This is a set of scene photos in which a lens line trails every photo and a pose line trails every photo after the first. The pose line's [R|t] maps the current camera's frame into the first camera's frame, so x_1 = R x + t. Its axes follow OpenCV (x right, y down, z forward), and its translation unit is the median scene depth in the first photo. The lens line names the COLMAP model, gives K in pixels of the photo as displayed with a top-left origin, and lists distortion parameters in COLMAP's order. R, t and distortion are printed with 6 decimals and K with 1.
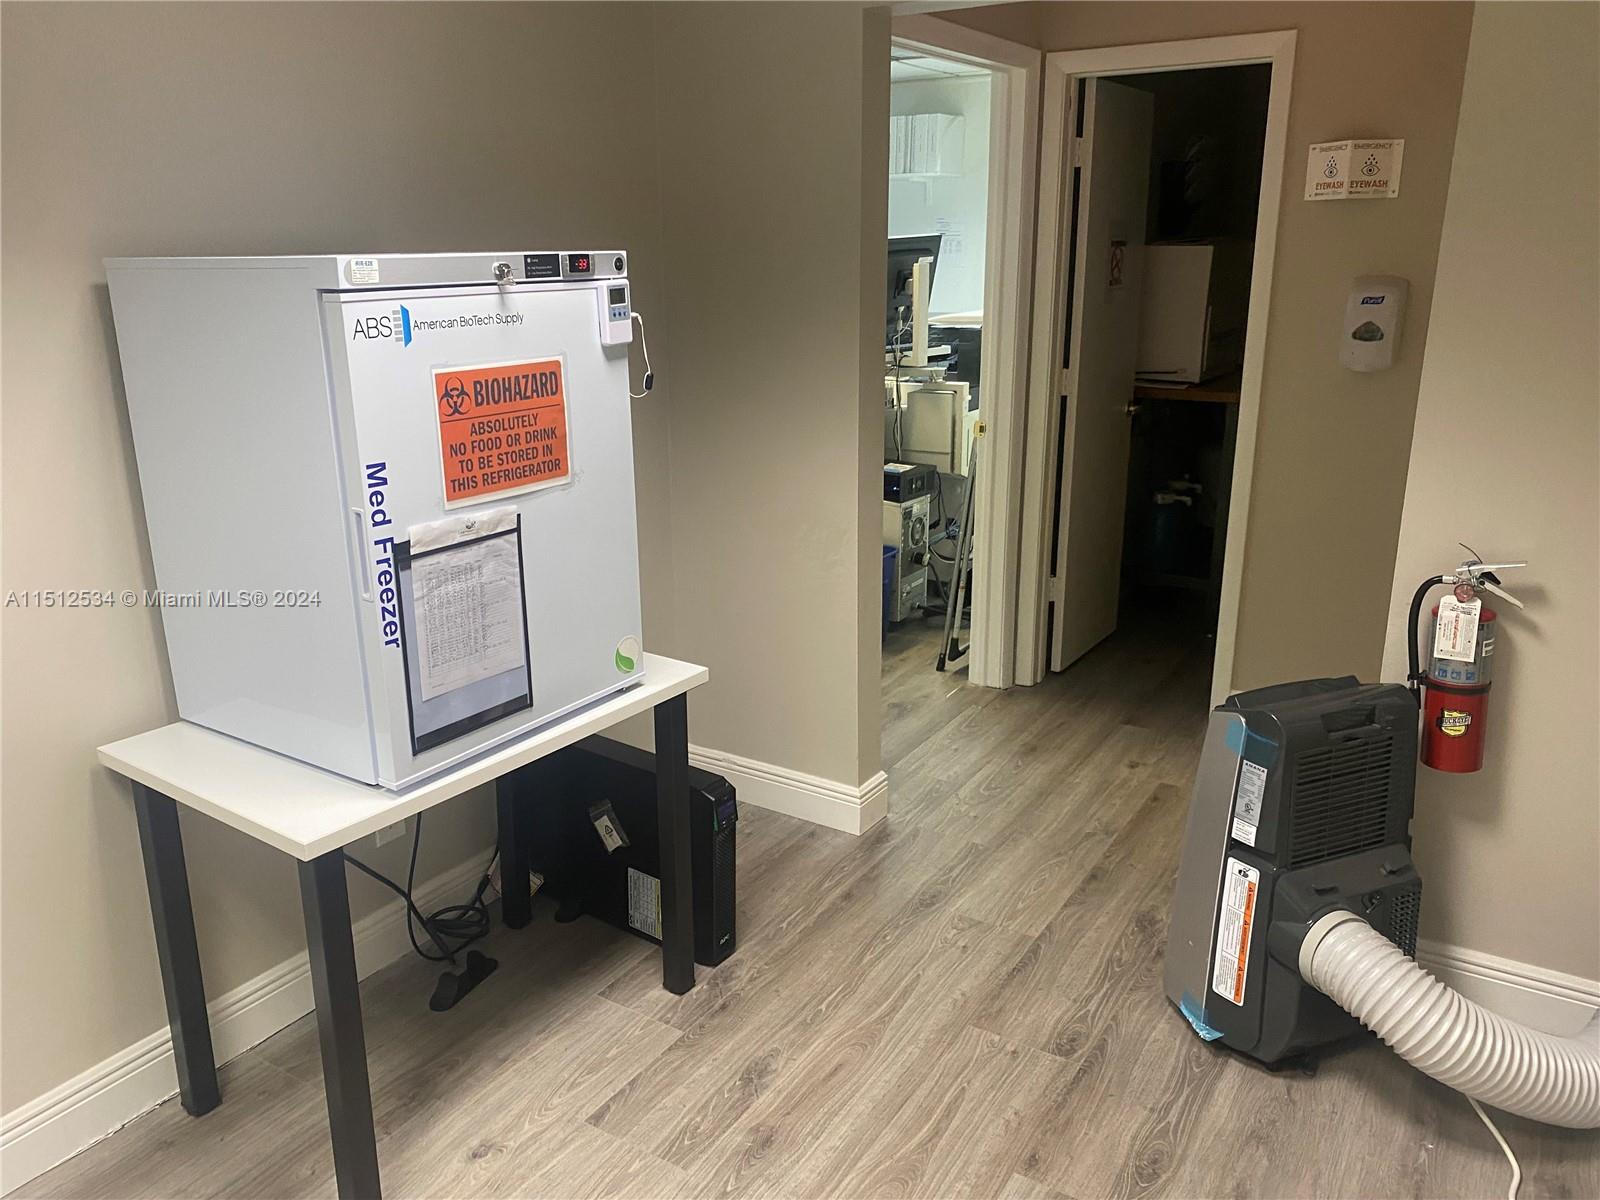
lens RADIAL K [[1203.0, 0, 795.7], [0, 1203.0, 597.8], [0, 0, 1]] dist [0.023116, -0.037050]
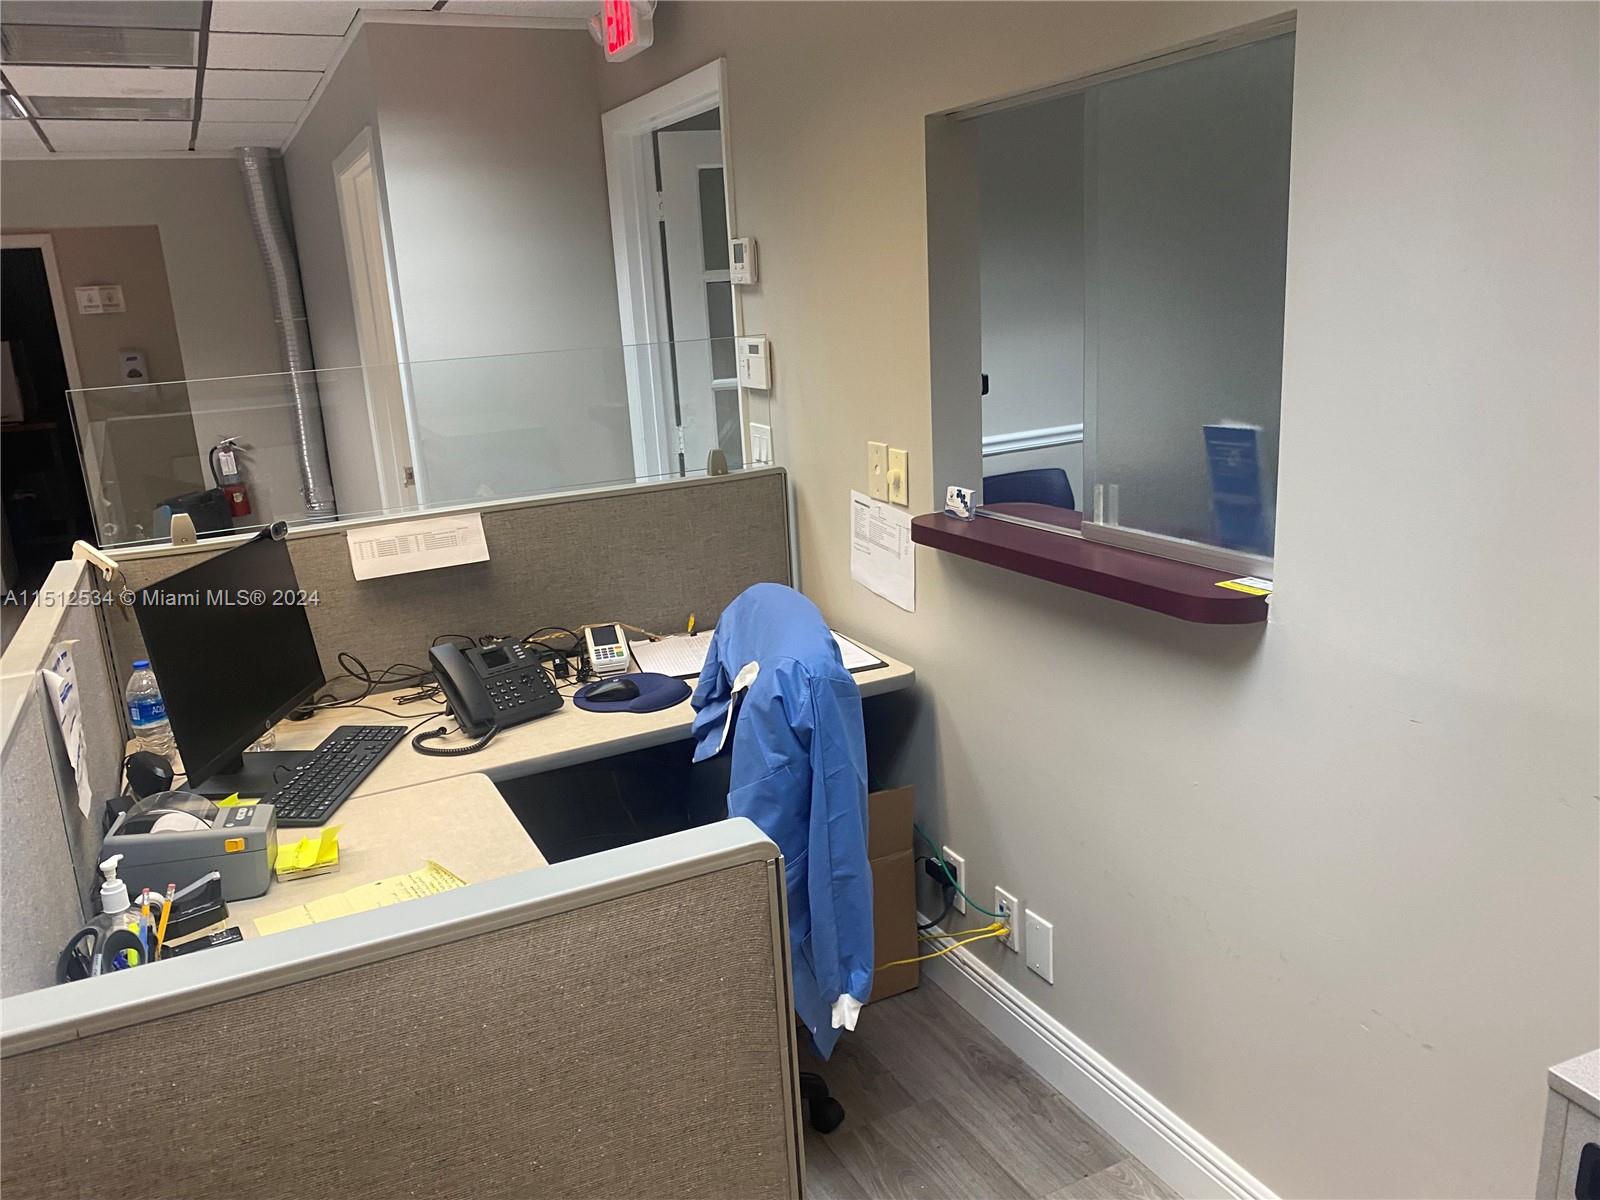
lens RADIAL K [[1203.0, 0, 799.2], [0, 1203.0, 604.4], [0, 0, 1]] dist [0.023116, -0.037050]
pose [[0.505021, -0.232194, 0.831288, -1.162626], [0.289286, 0.952961, 0.090434, 0.458949], [-0.813183, 0.194809, 0.548436, -1.518313]]
